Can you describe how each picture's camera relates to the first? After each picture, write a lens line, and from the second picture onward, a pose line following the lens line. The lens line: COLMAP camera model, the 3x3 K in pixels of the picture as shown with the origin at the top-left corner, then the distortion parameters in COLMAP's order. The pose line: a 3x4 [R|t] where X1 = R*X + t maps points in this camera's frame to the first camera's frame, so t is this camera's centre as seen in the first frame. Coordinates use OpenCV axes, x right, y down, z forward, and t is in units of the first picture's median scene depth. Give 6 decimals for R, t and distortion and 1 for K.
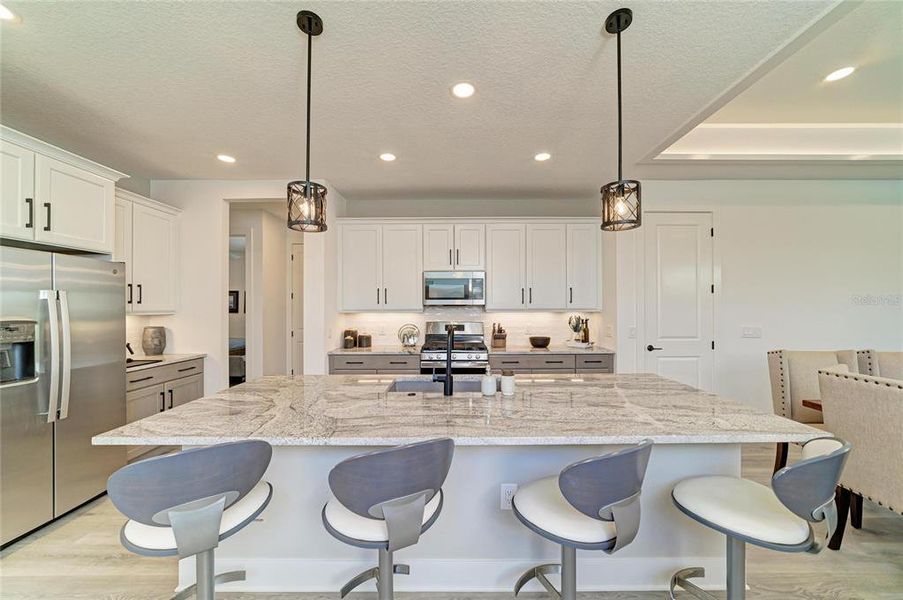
lens RADIAL K [[342.0, 0, 448.2], [0, 342.0, 307.0], [0, 0, 1]] dist [-0.010422, 0.000637]
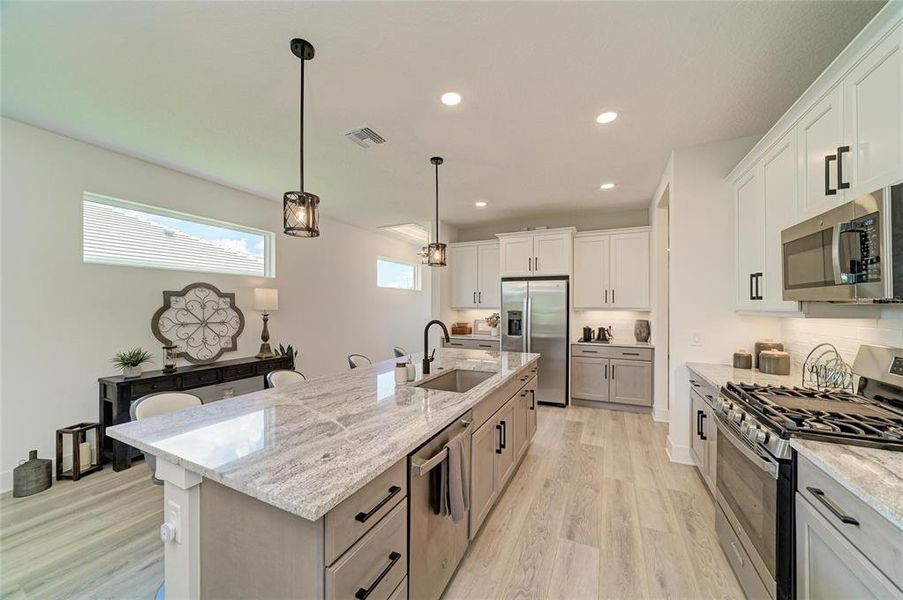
lens RADIAL K [[316.3, 0, 460.0], [0, 316.3, 304.6], [0, 0, 1]] dist [-0.014116, 0.001543]
pose [[-0.435233, -0.000513, -0.900317, 0.487570], [0.000033, 1.000000, -0.000585, -0.002184], [0.900318, -0.000284, -0.435233, 0.766683]]
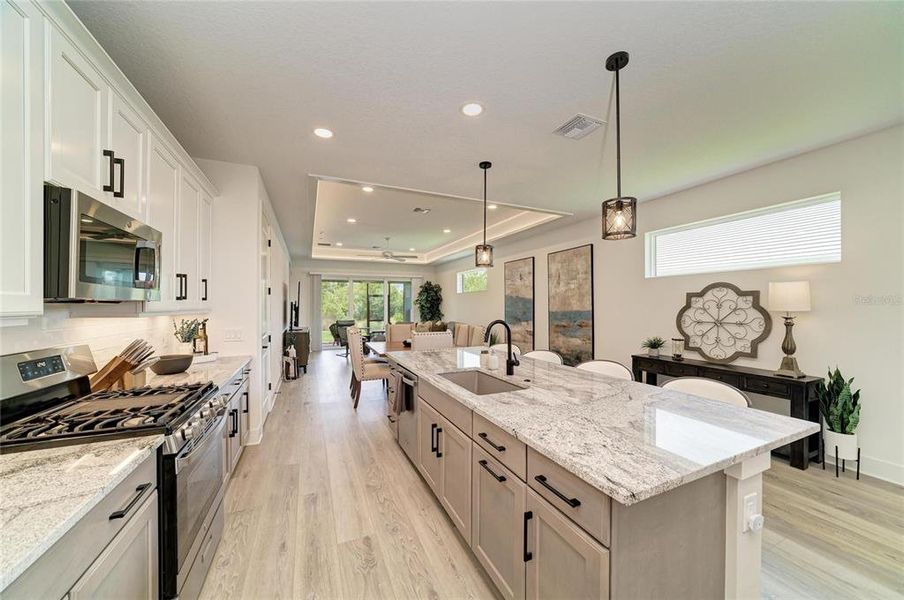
lens RADIAL K [[316.6, 0, 450.3], [0, 316.6, 301.0], [0, 0, 1]] dist [-0.014116, 0.001543]
pose [[-0.401412, 0.015392, 0.915768, -0.432297], [0.002217, 0.999872, -0.015834, 0.000338], [-0.915895, -0.004326, -0.401395, 0.784766]]
